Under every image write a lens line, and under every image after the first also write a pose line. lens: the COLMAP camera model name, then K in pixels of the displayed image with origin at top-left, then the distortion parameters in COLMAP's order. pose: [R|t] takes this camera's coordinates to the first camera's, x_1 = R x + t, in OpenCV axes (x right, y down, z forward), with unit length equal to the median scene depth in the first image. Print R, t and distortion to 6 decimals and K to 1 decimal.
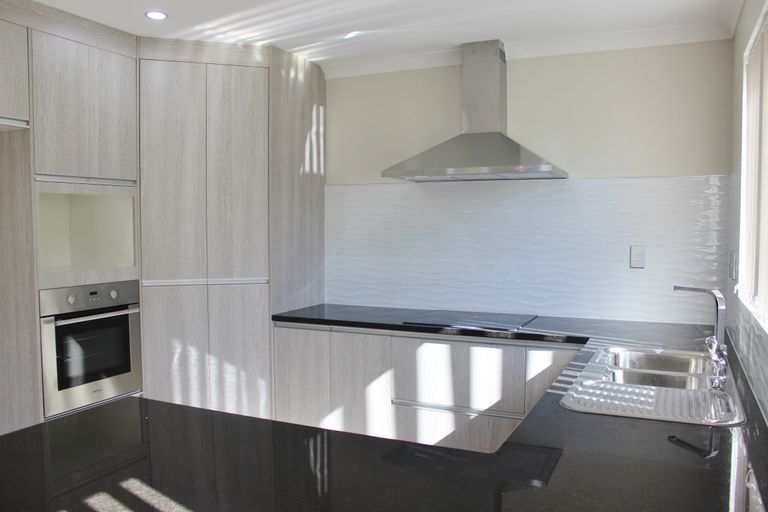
lens RADIAL K [[642.1, 0, 384.0], [0, 642.1, 256.0], [0, 0, 1]] dist [-0.000418, 0.003571]
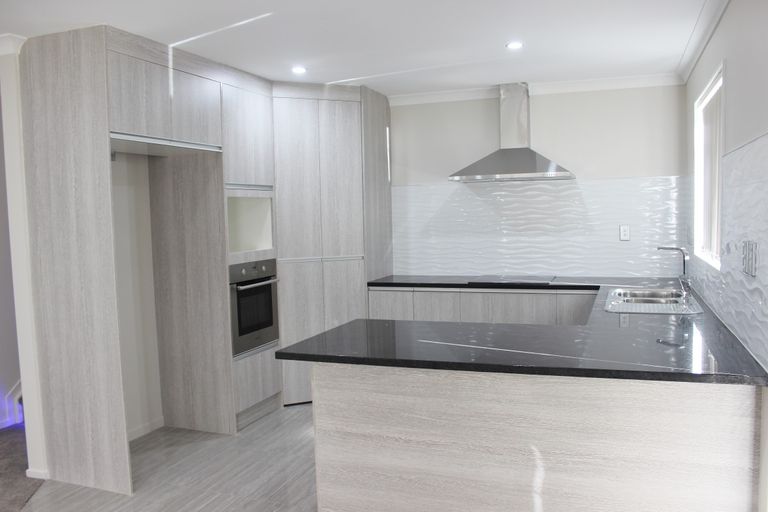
lens RADIAL K [[624.5, 0, 384.0], [0, 624.5, 256.0], [0, 0, 1]] dist [0.001829, -0.000351]
pose [[0.994873, -0.028644, 0.096994, -0.280674], [0.027273, 0.999509, 0.015438, 0.017744], [-0.097389, -0.012713, 0.995165, -0.349577]]
